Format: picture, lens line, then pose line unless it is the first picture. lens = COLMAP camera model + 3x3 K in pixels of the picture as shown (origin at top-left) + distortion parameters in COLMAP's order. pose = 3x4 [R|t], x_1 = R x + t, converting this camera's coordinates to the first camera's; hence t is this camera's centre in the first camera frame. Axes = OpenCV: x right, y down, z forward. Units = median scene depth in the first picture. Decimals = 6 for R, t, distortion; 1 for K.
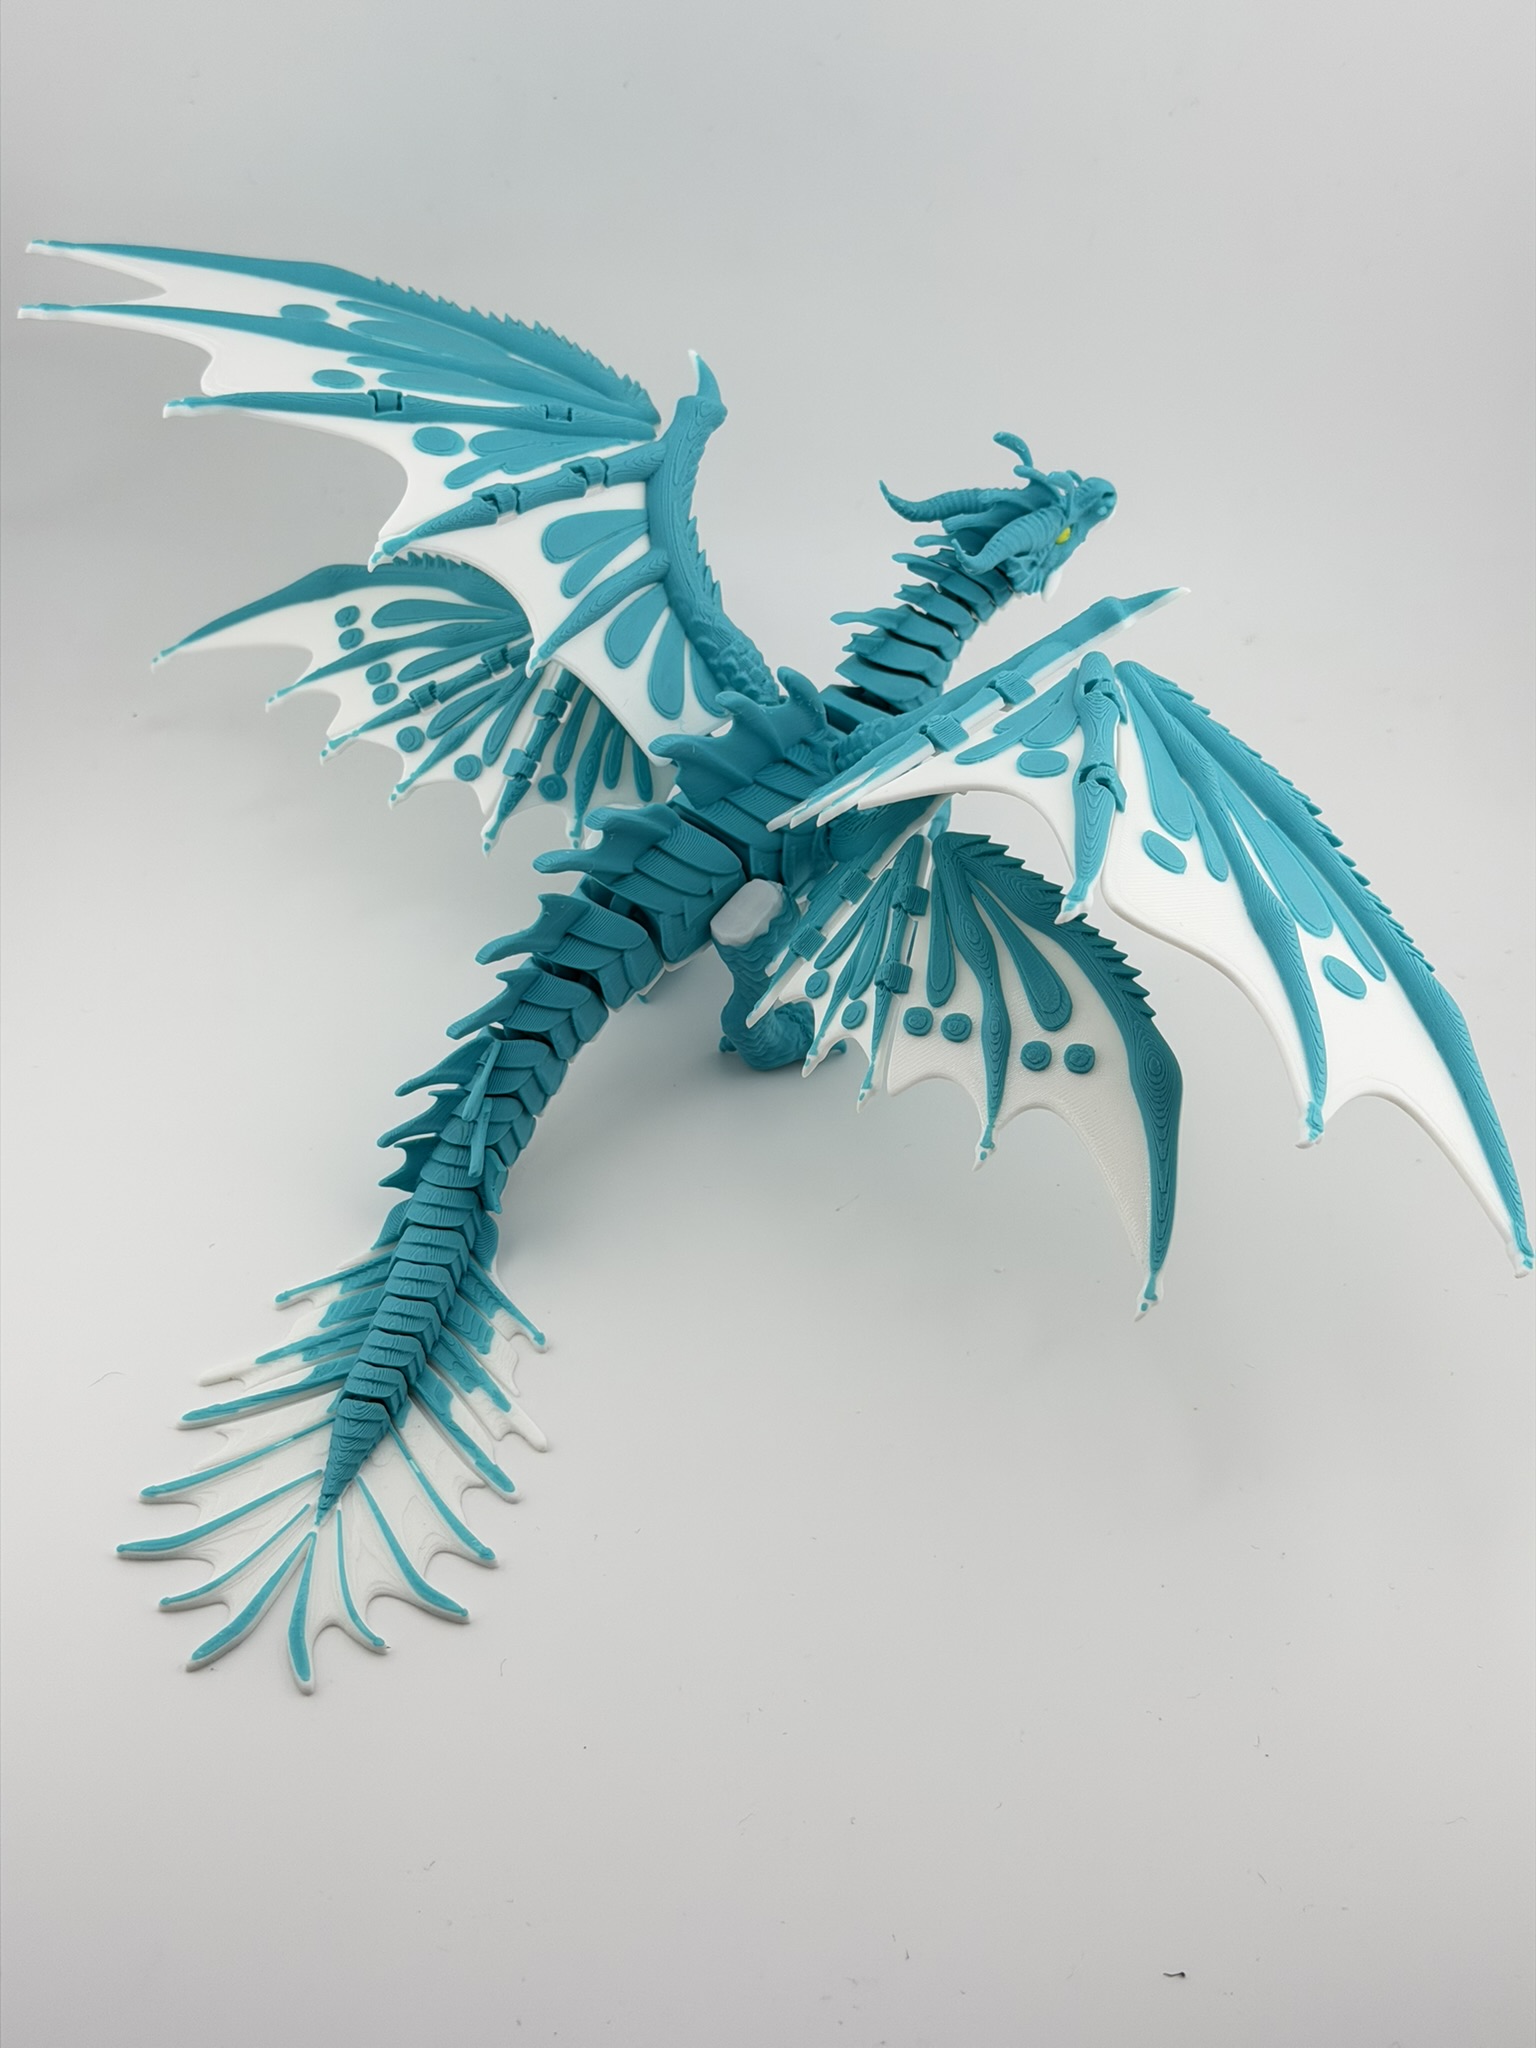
lens RADIAL K [[2916.0, 0, 749.8], [0, 2916.0, 1029.3], [0, 0, 1]] dist [0.127655, 0.000000]
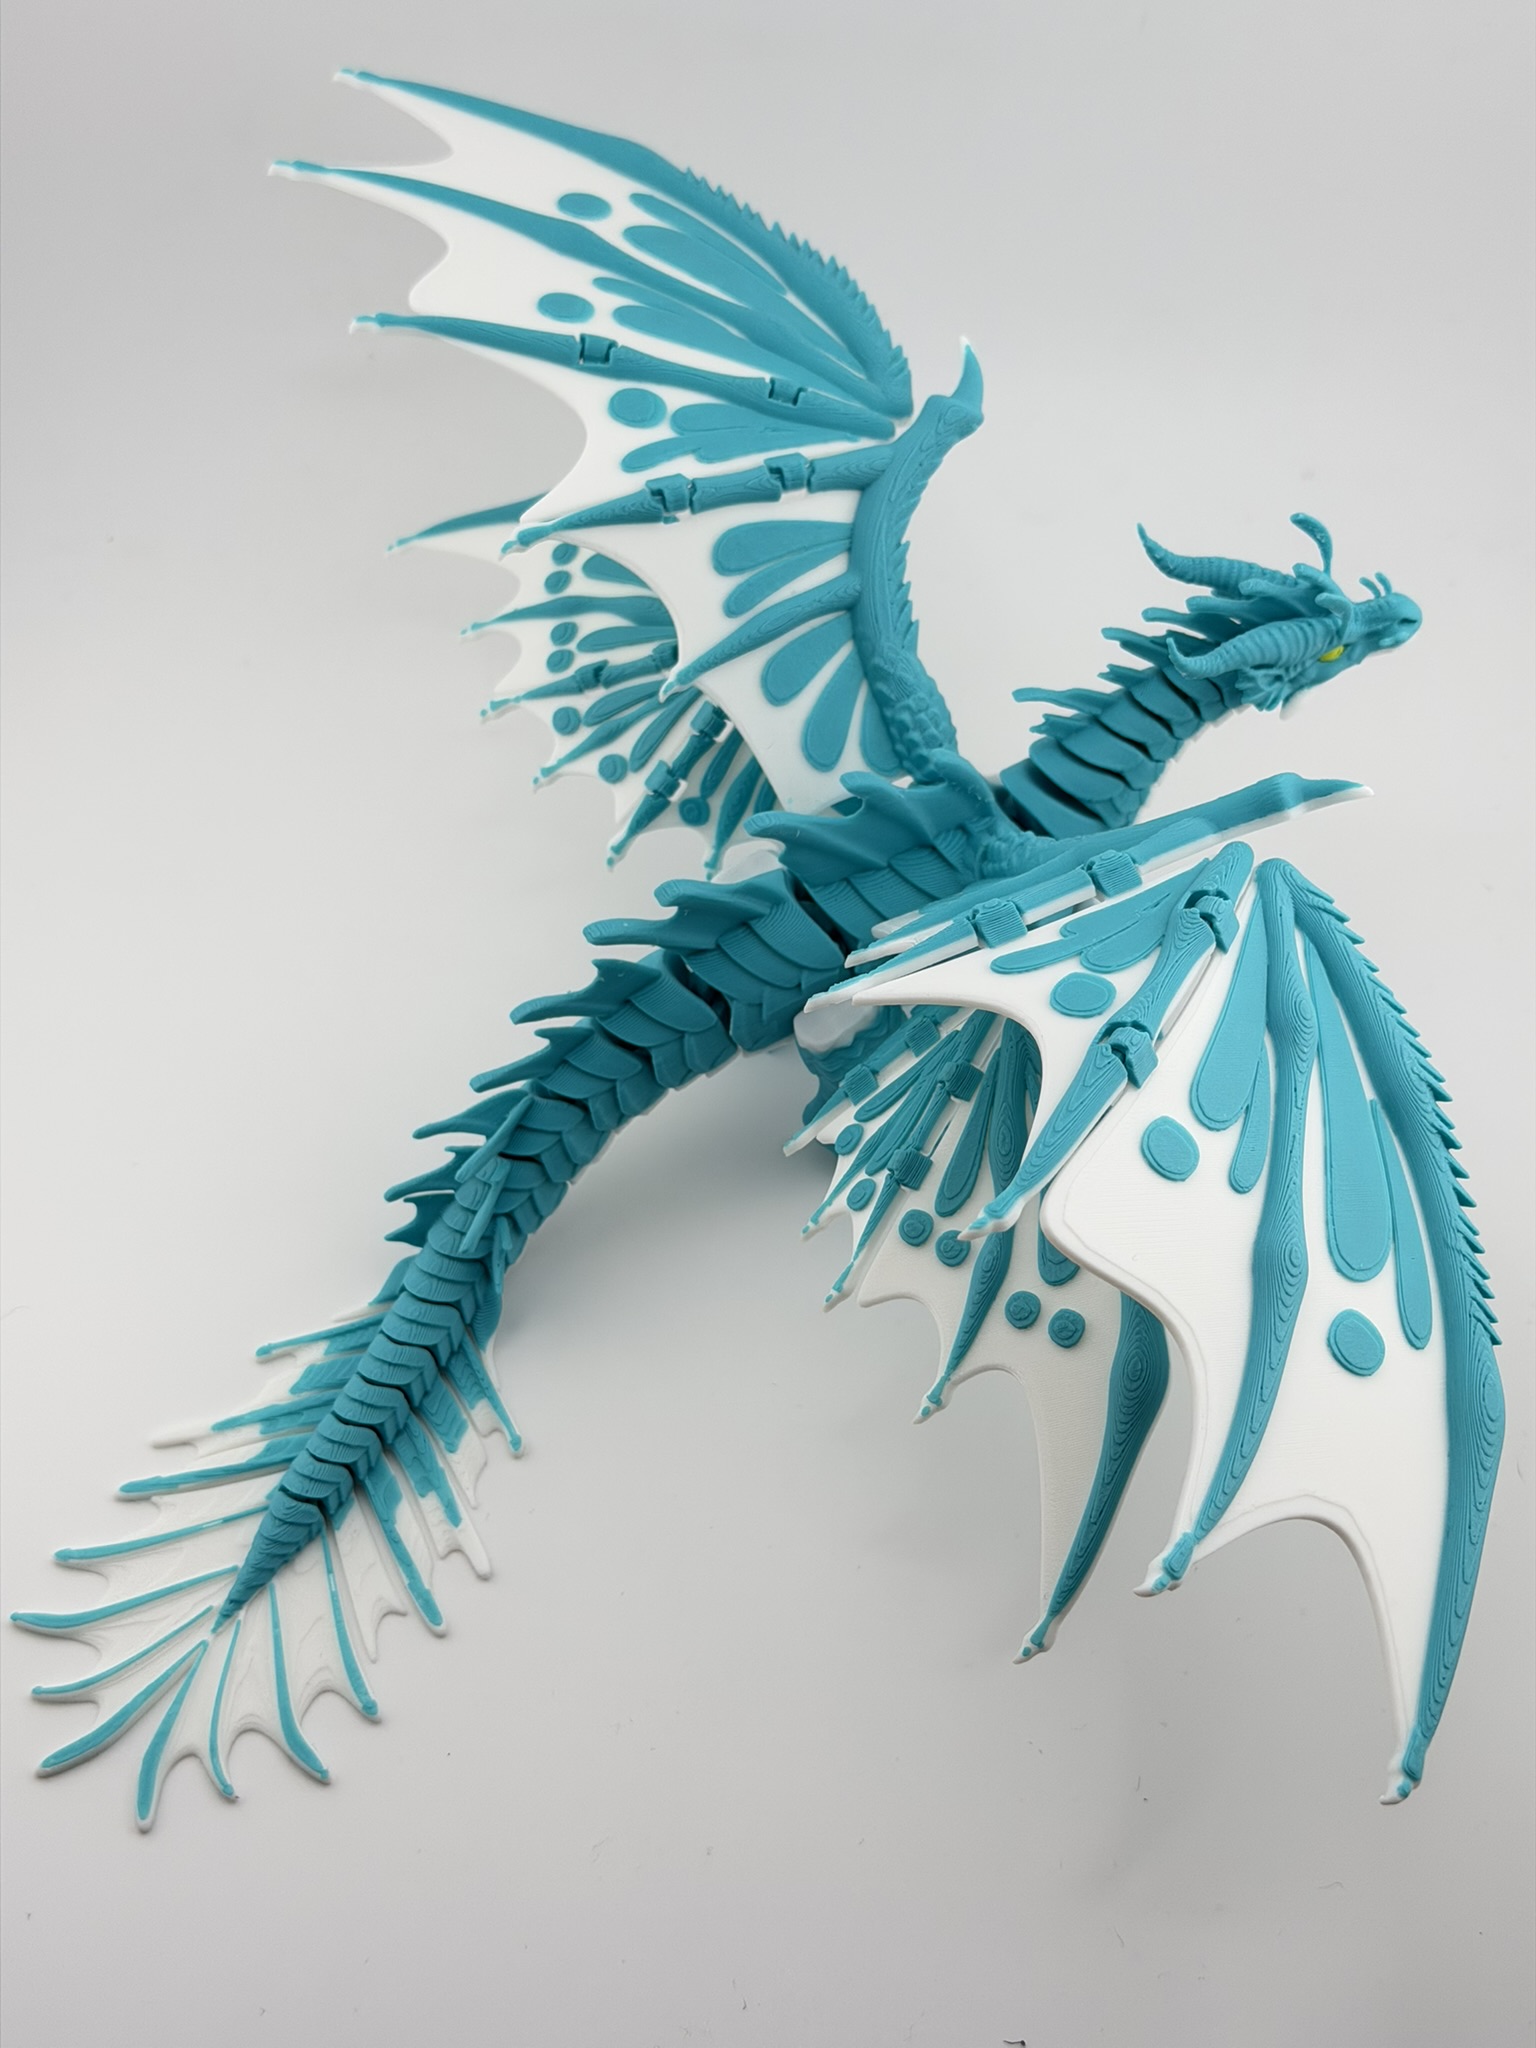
lens RADIAL K [[2916.0, 0, 751.1], [0, 2916.0, 1036.2], [0, 0, 1]] dist [0.127655, 0.000000]
pose [[0.936618, 0.238228, -0.256893, 0.202589], [-0.195217, 0.963733, 0.181958, -0.189091], [0.290924, -0.120275, 0.949156, 0.150313]]
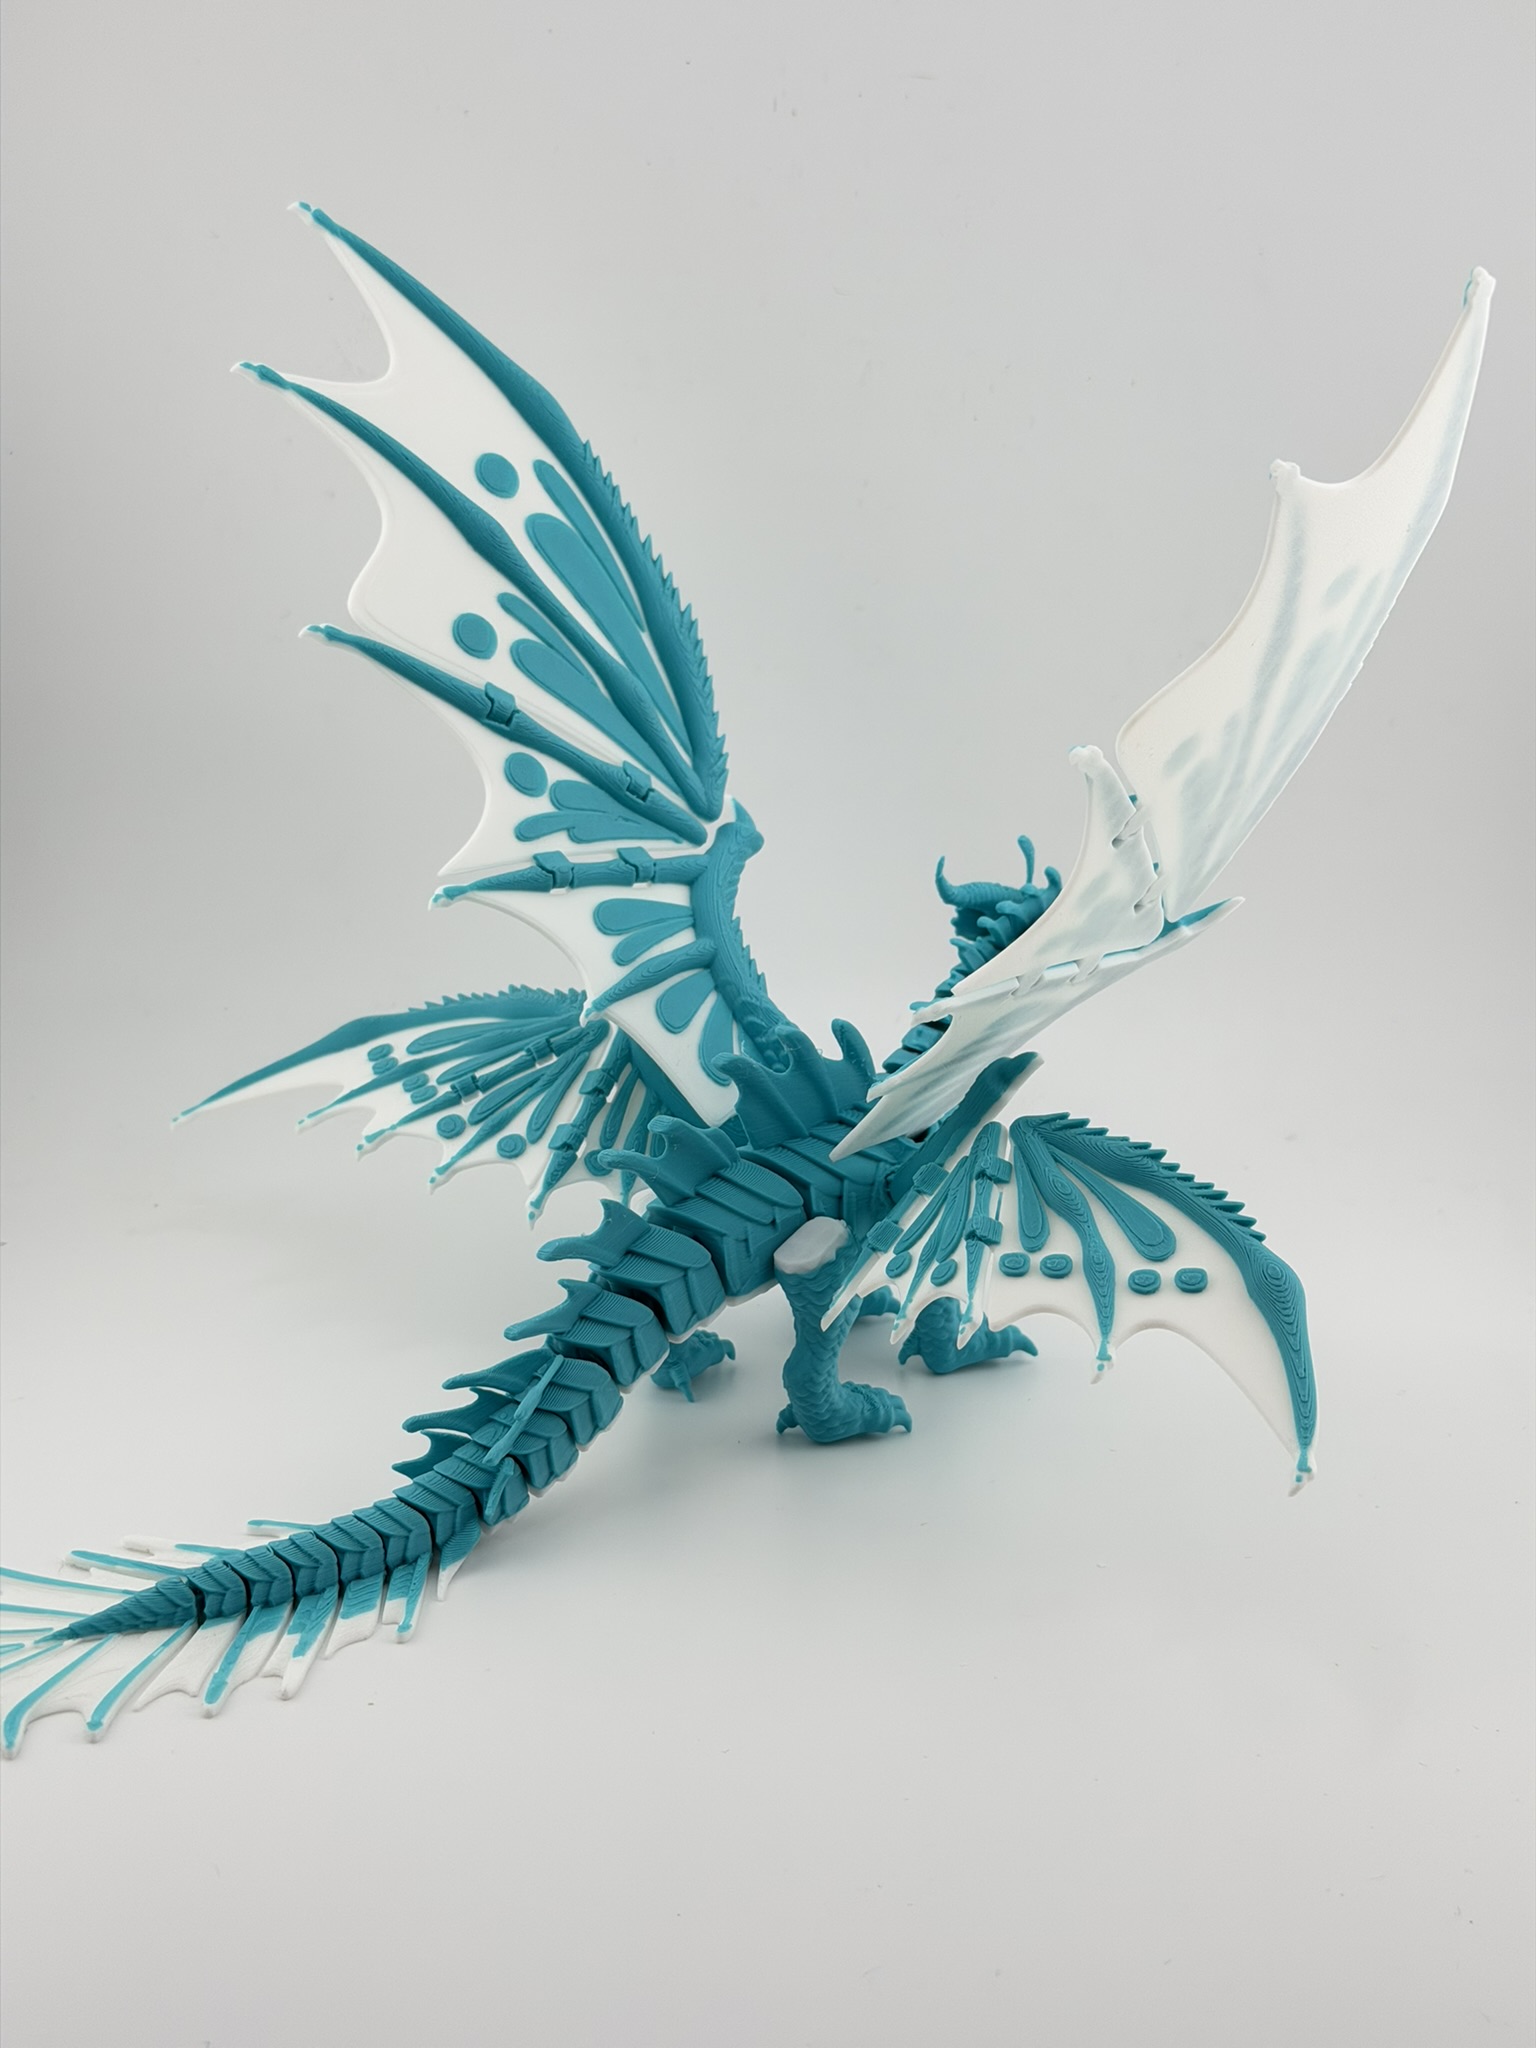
lens RADIAL K [[2916.0, 0, 774.6], [0, 2916.0, 1014.8], [0, 0, 1]] dist [0.127655, 0.000000]
pose [[0.997831, -0.001689, 0.065810, -0.075565], [0.029526, 0.904963, -0.424465, 0.296922], [-0.058838, 0.425487, 0.903050, 0.100830]]
